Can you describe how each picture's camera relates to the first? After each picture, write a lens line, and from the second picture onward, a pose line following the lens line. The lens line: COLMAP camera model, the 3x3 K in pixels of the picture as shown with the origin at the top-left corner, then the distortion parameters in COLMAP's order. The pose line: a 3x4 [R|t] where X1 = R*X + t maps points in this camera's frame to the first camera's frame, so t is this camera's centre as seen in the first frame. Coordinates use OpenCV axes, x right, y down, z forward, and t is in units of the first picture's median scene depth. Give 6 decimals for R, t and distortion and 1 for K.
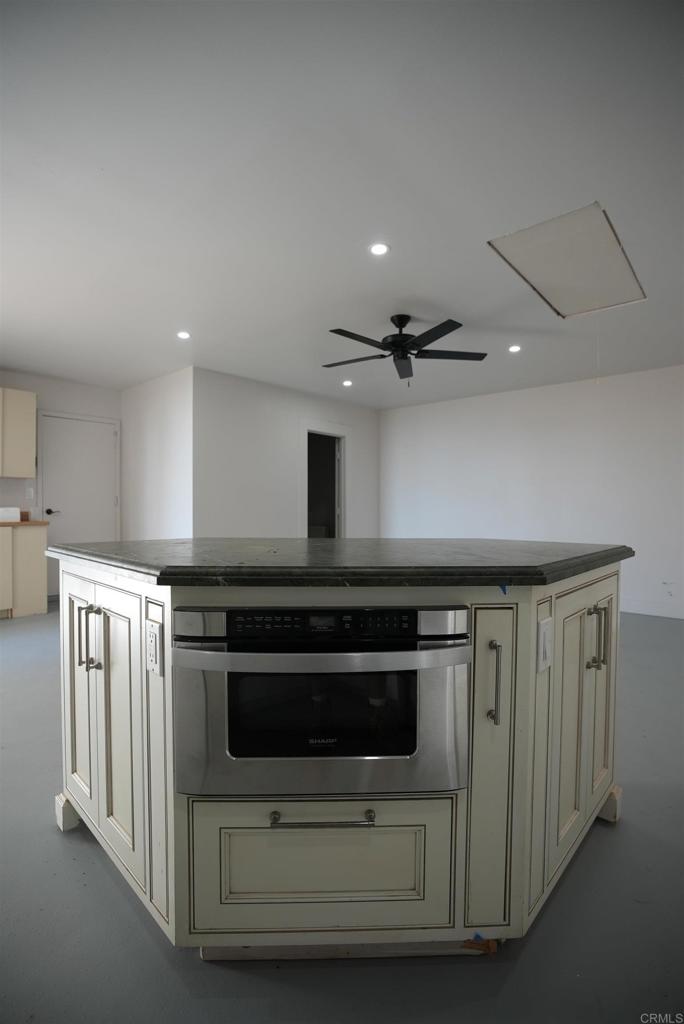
lens RADIAL K [[466.4, 0, 342.0], [0, 466.4, 512.0], [0, 0, 1]] dist [-0.070644, 0.027878]
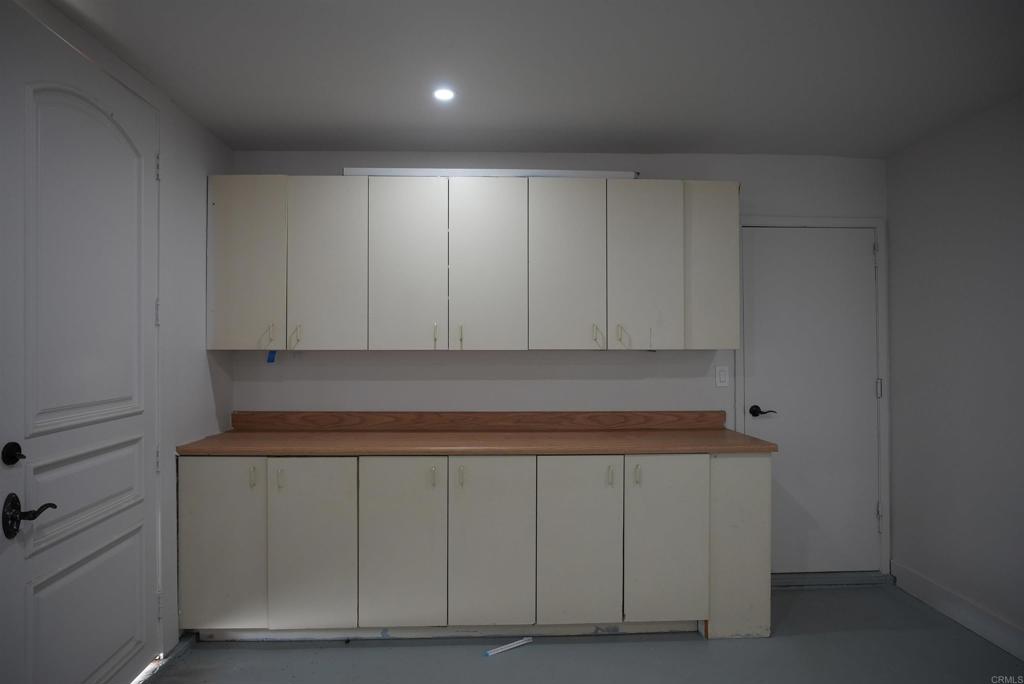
lens RADIAL K [[577.7, 0, 538.3], [0, 577.7, 351.2], [0, 0, 1]] dist [-0.029026, 0.000176]
pose [[0.712507, -0.012794, -0.701548, -0.388426], [-0.001118, 0.999812, -0.019370, -0.060238], [0.701664, 0.014586, 0.712359, 0.390781]]
